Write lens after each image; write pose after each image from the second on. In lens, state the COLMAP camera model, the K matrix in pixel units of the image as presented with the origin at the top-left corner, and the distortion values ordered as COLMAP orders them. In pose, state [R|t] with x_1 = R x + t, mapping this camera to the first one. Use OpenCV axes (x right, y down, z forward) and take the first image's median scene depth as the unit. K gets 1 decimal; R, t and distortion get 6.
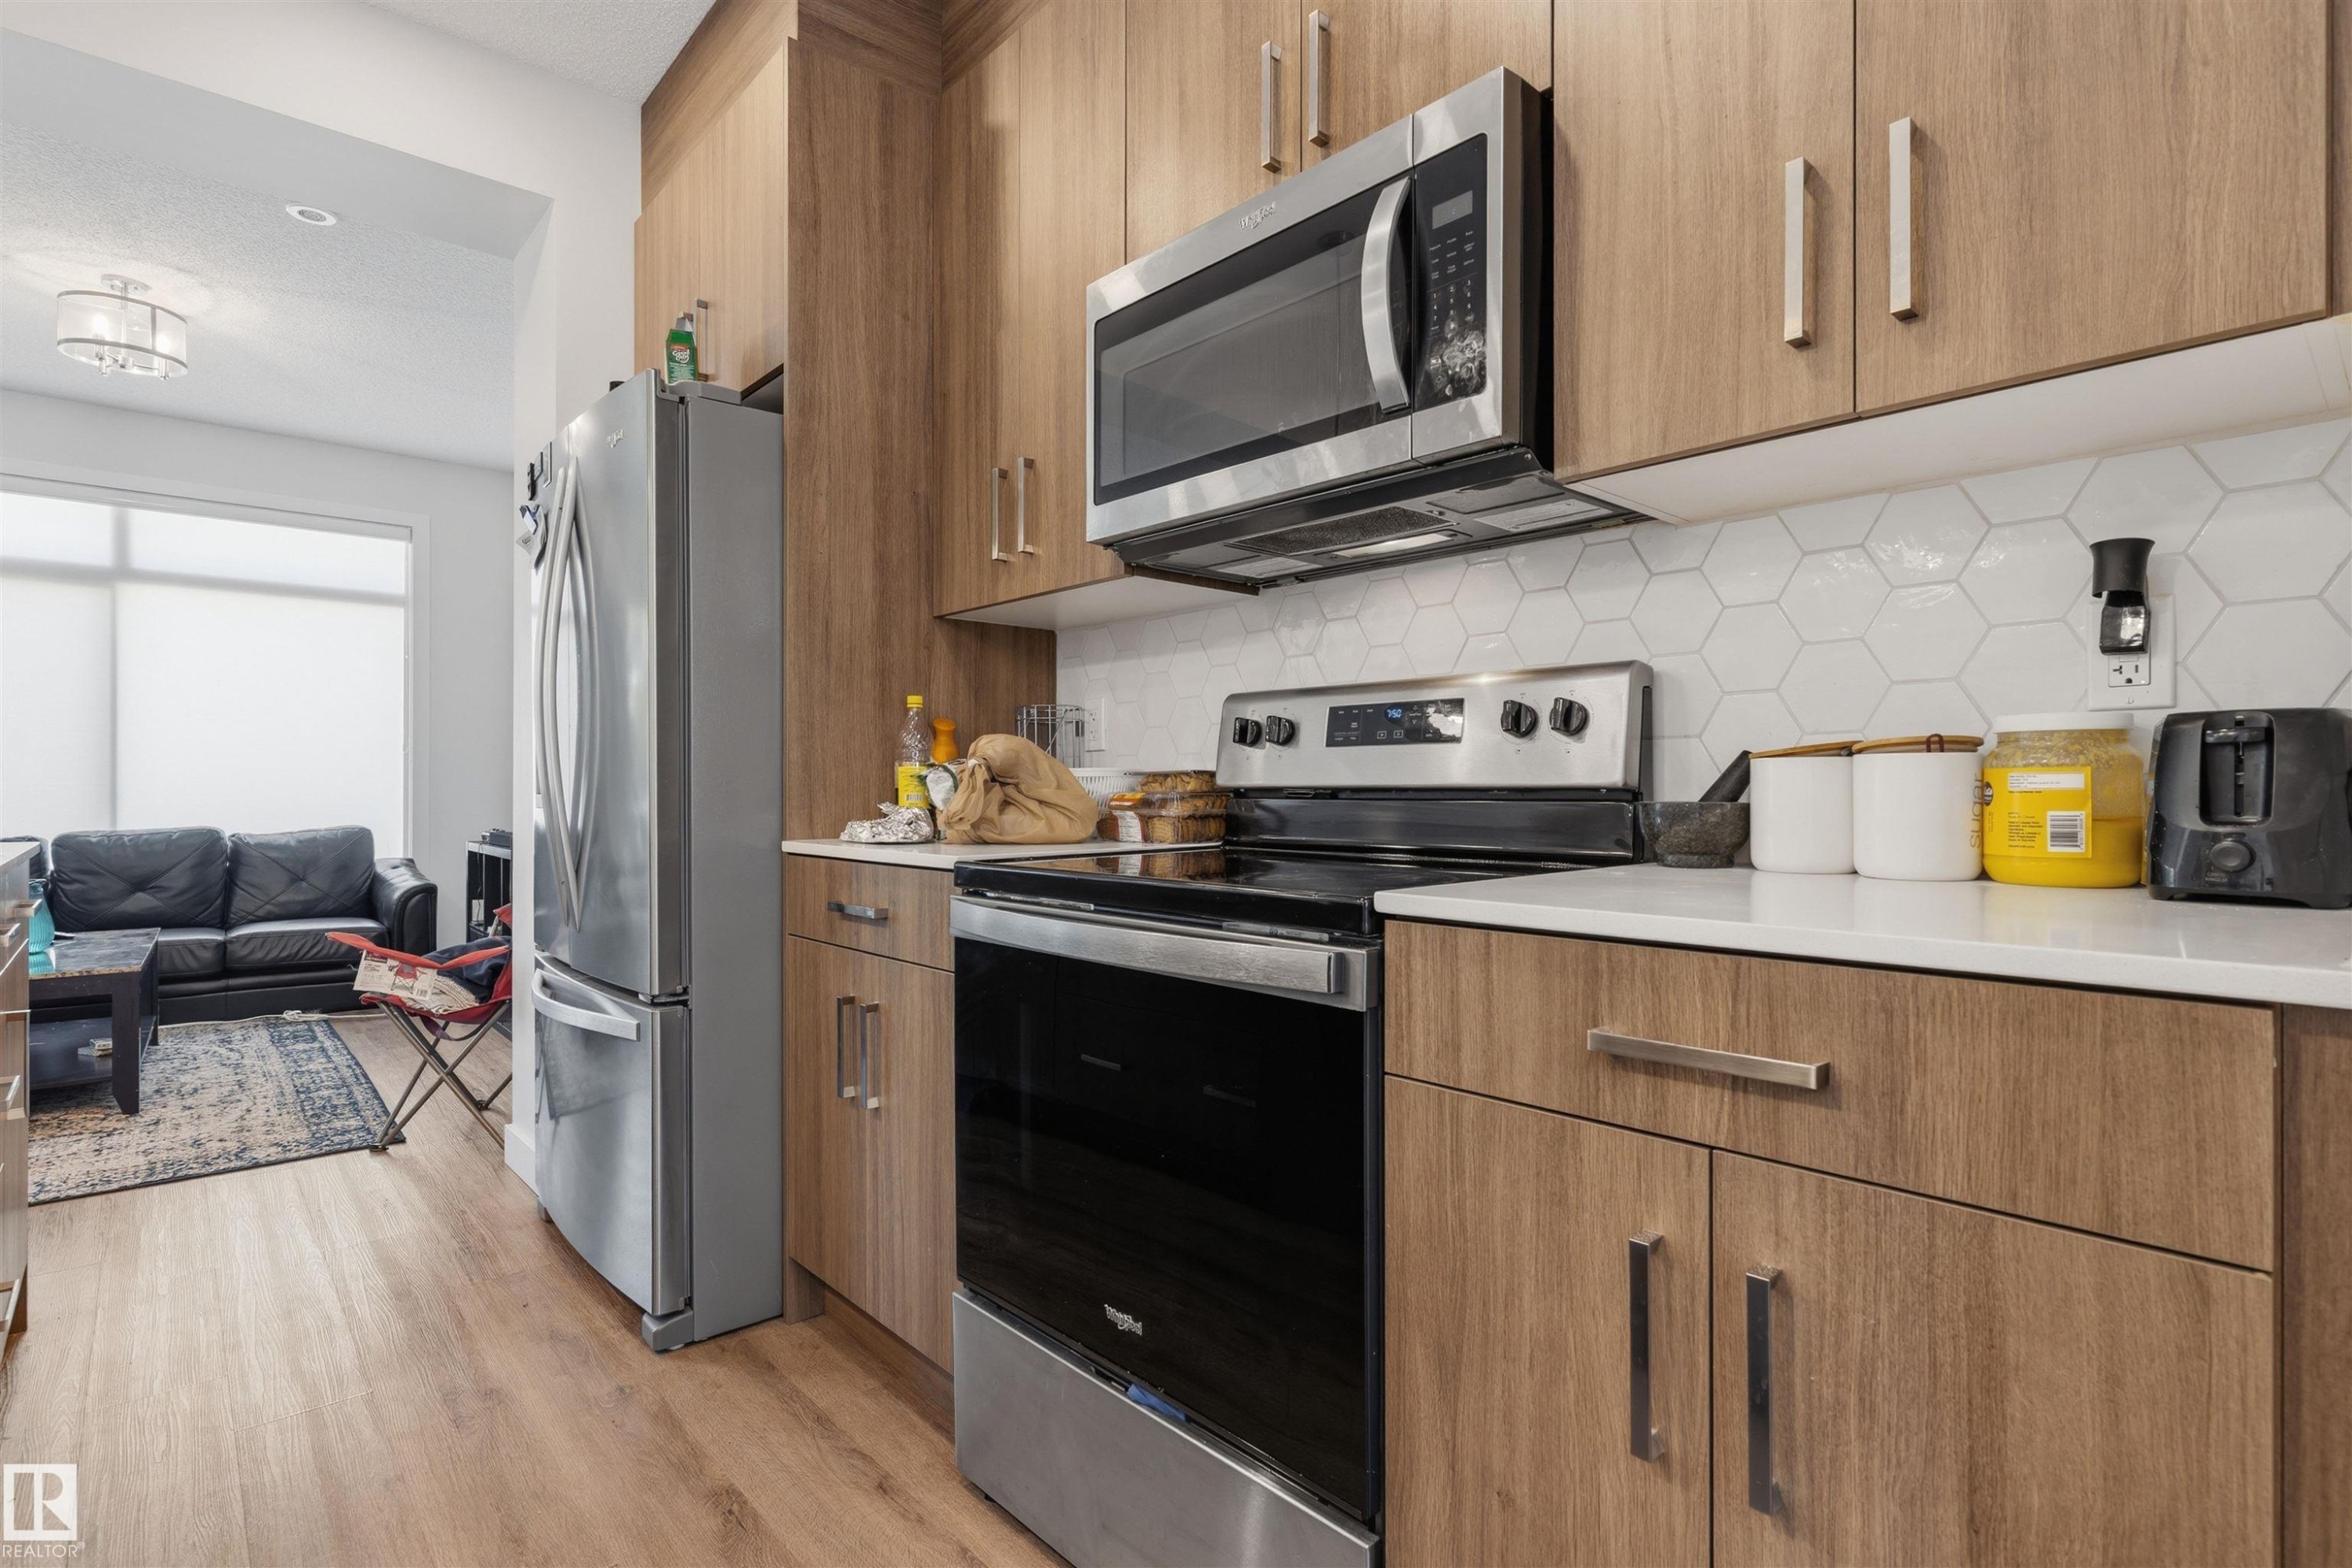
lens RADIAL K [[1153.3, 0, 1176.0], [0, 1153.3, 784.0], [0, 0, 1]] dist [0.002445, 0.002161]
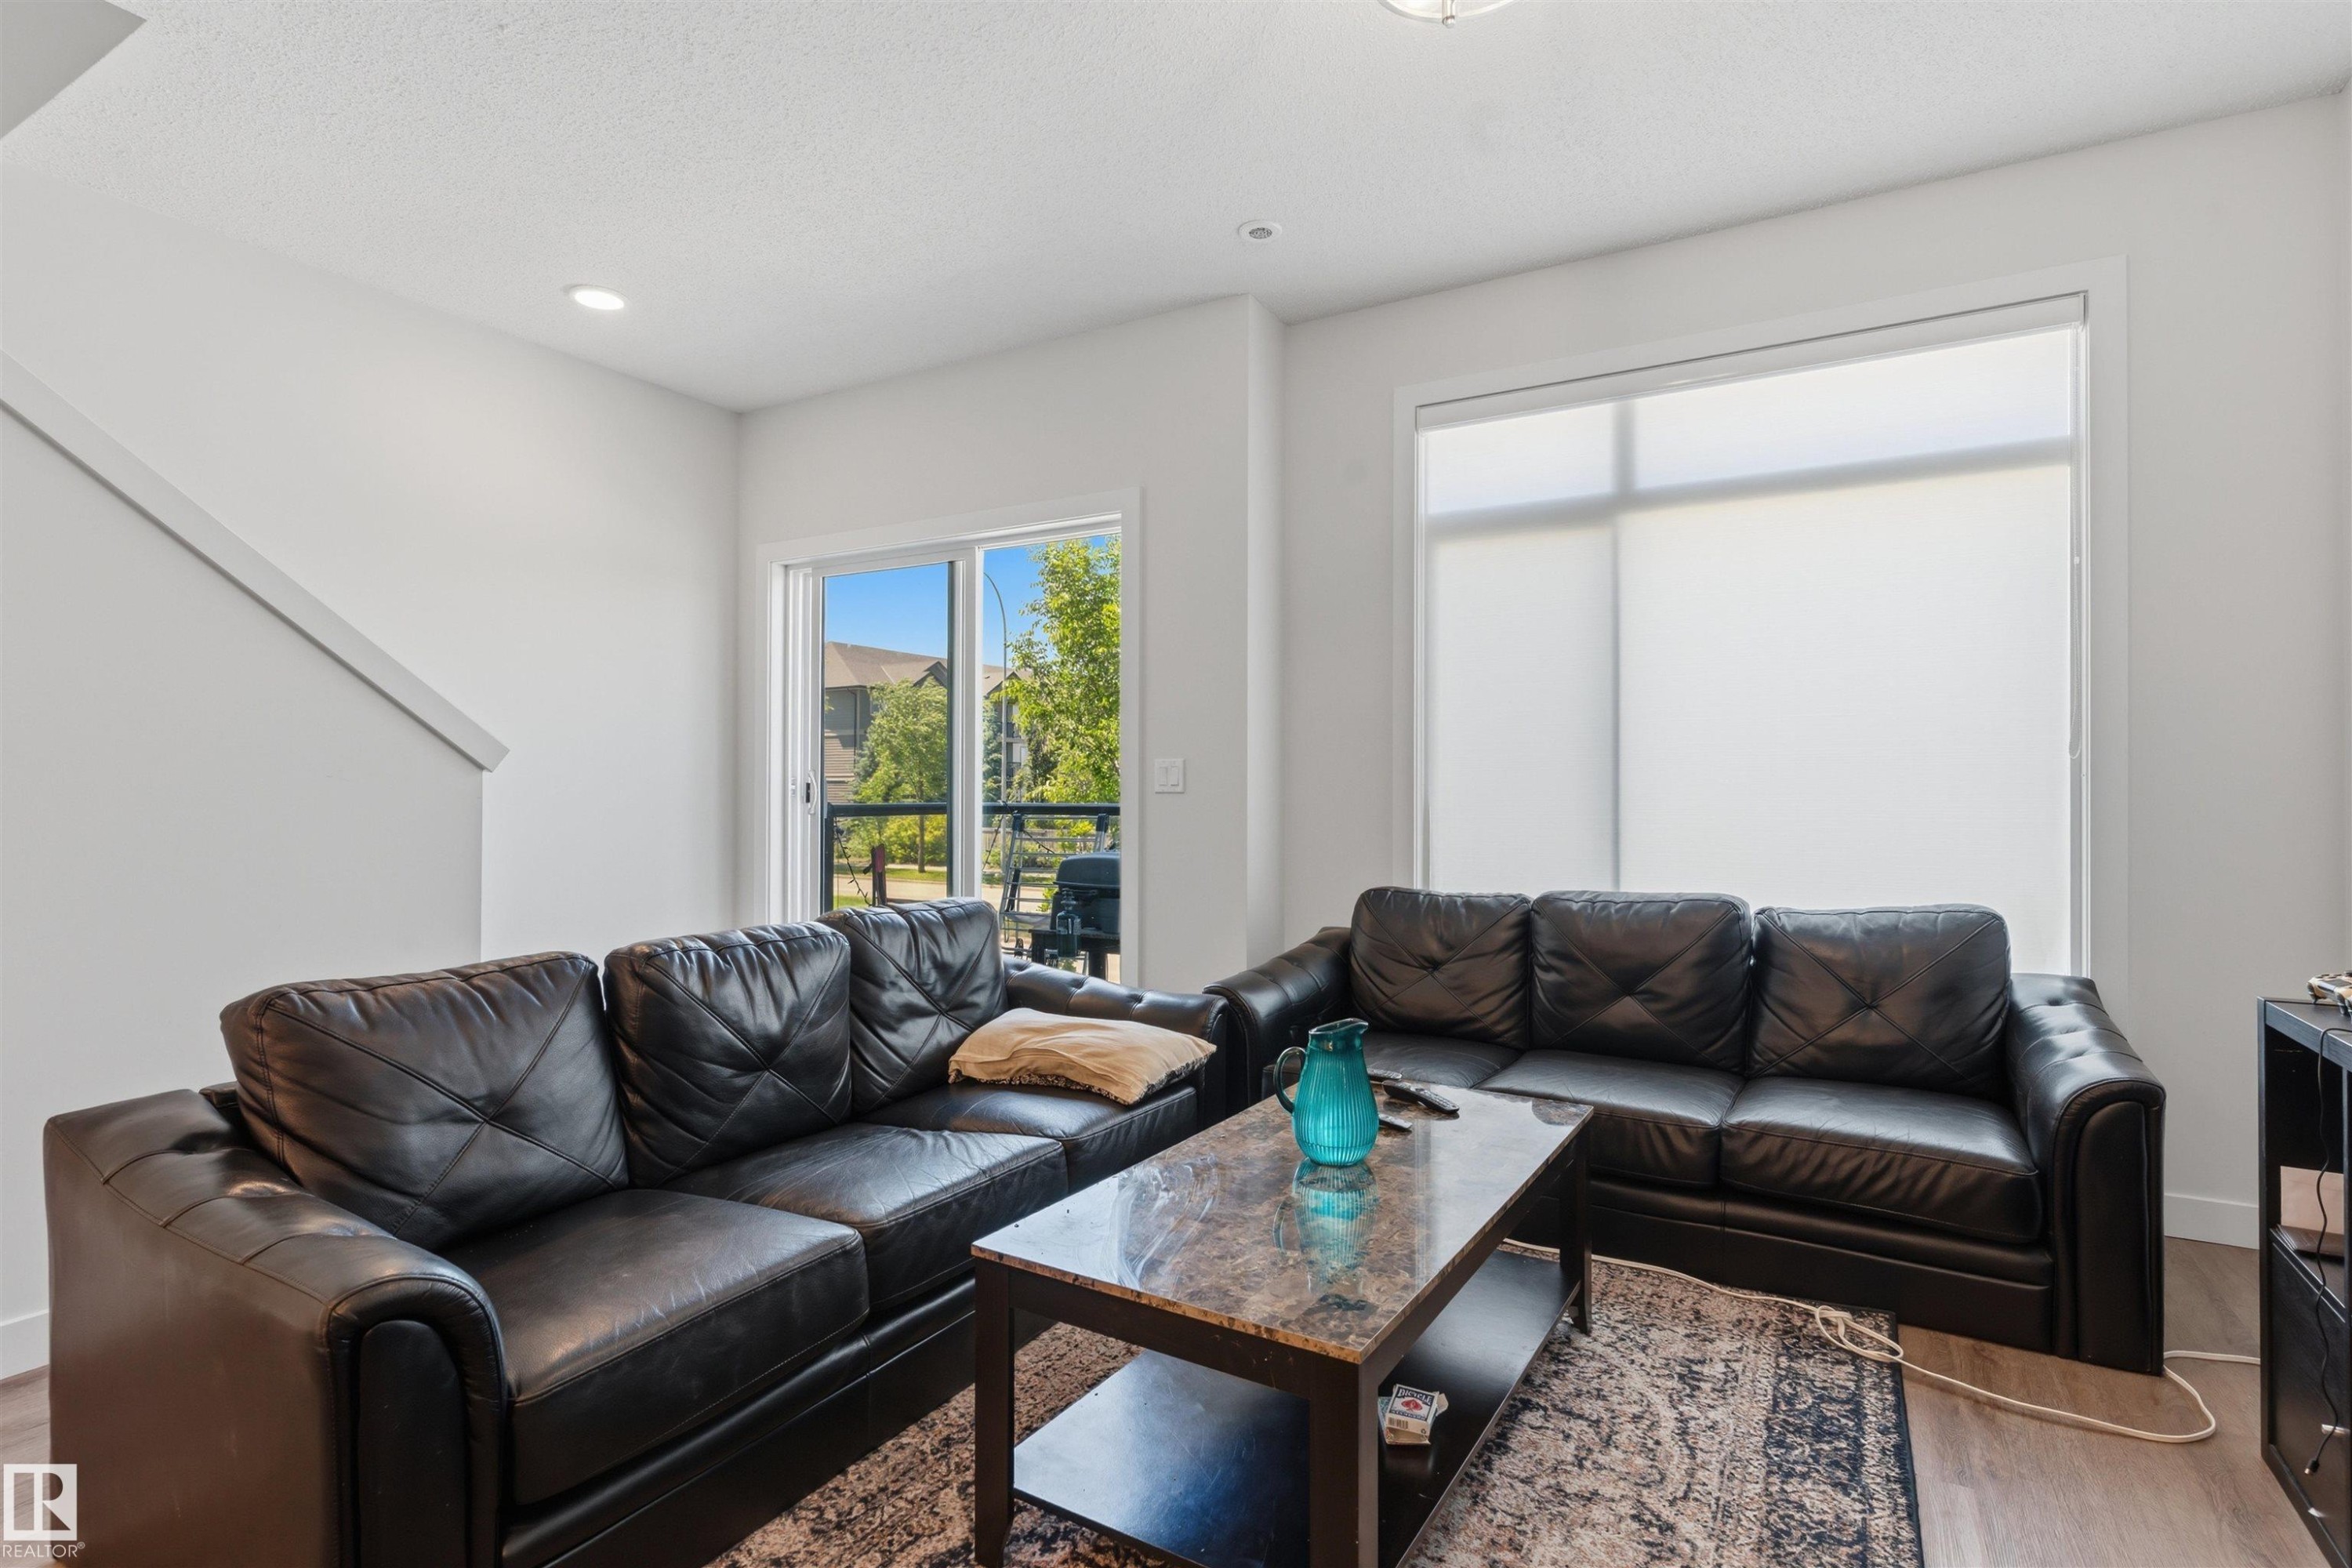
lens RADIAL K [[1153.3, 0, 1176.0], [0, 1153.3, 784.0], [0, 0, 1]] dist [0.002445, 0.002161]
pose [[0.322759, -0.004556, -0.946470, -0.371773], [-0.000461, 0.999988, -0.004971, -0.016504], [0.946481, 0.002041, 0.322753, 0.547743]]
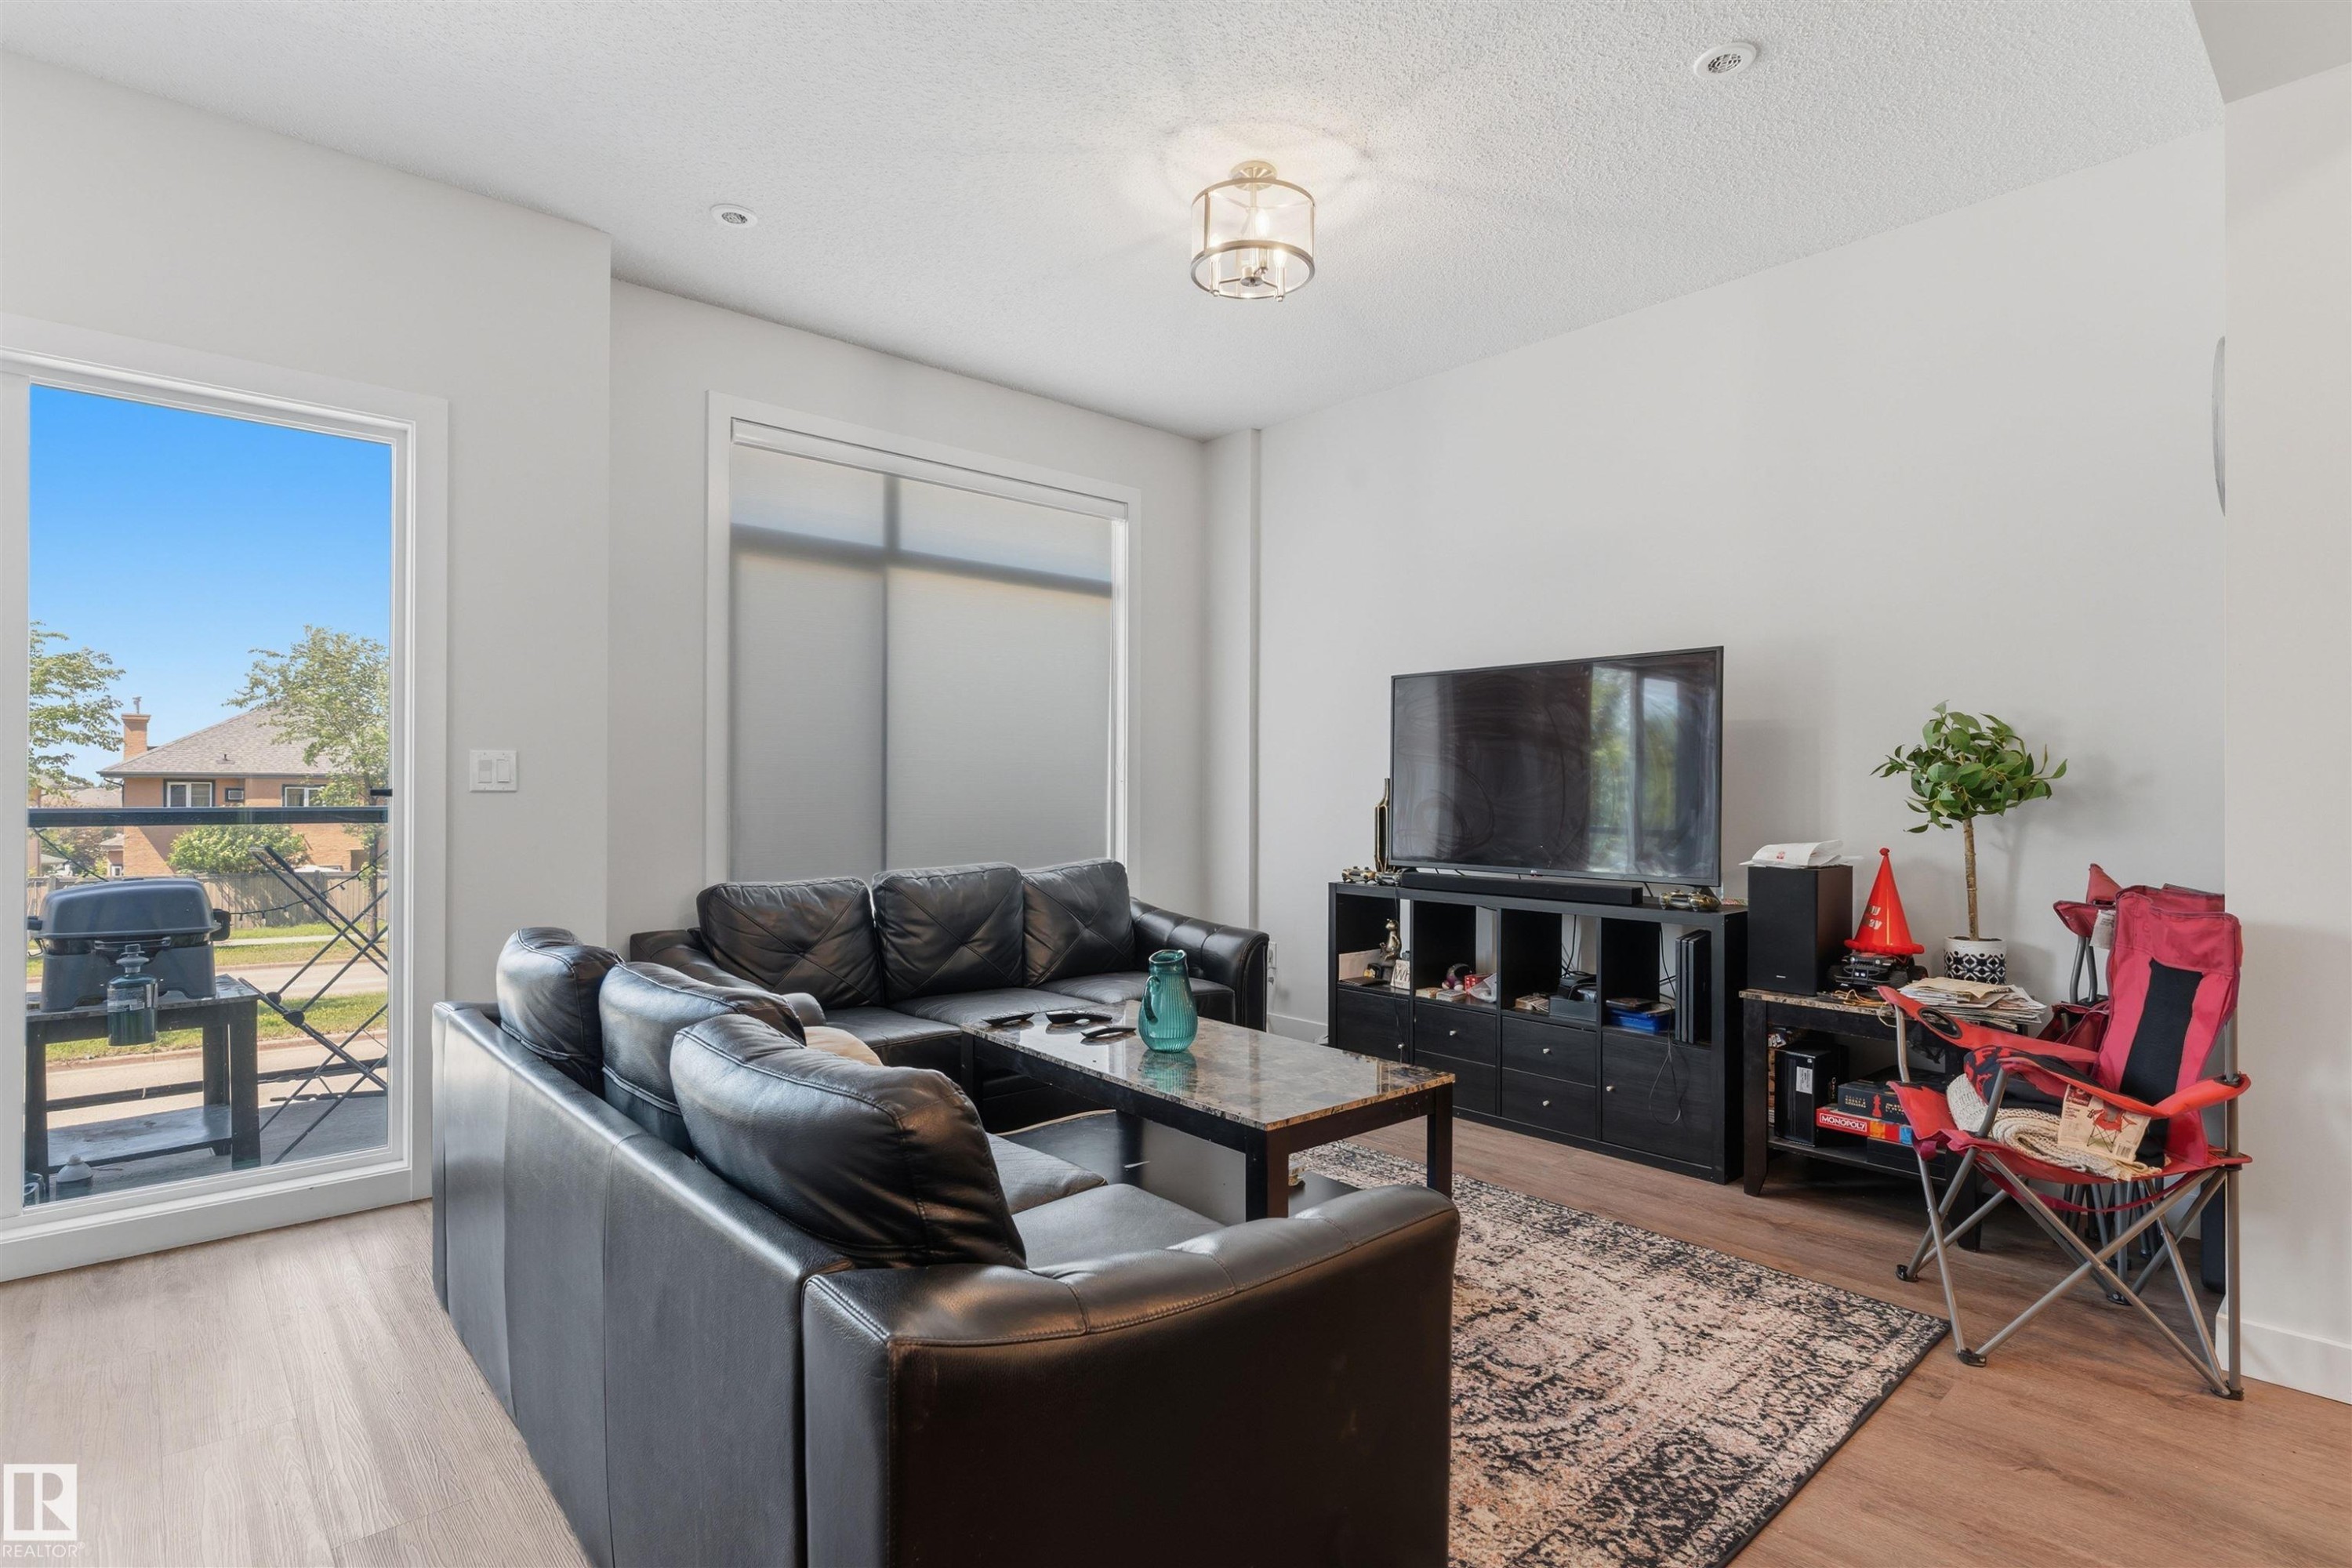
lens RADIAL K [[1159.4, 0, 1176.0], [0, 1159.4, 784.0], [0, 0, 1]] dist [0.010779, 0.000599]
pose [[0.999983, 0.003455, -0.004657, -0.707245], [-0.003442, 0.999990, 0.002839, -0.021860], [0.004667, -0.002823, 0.999985, 0.174113]]
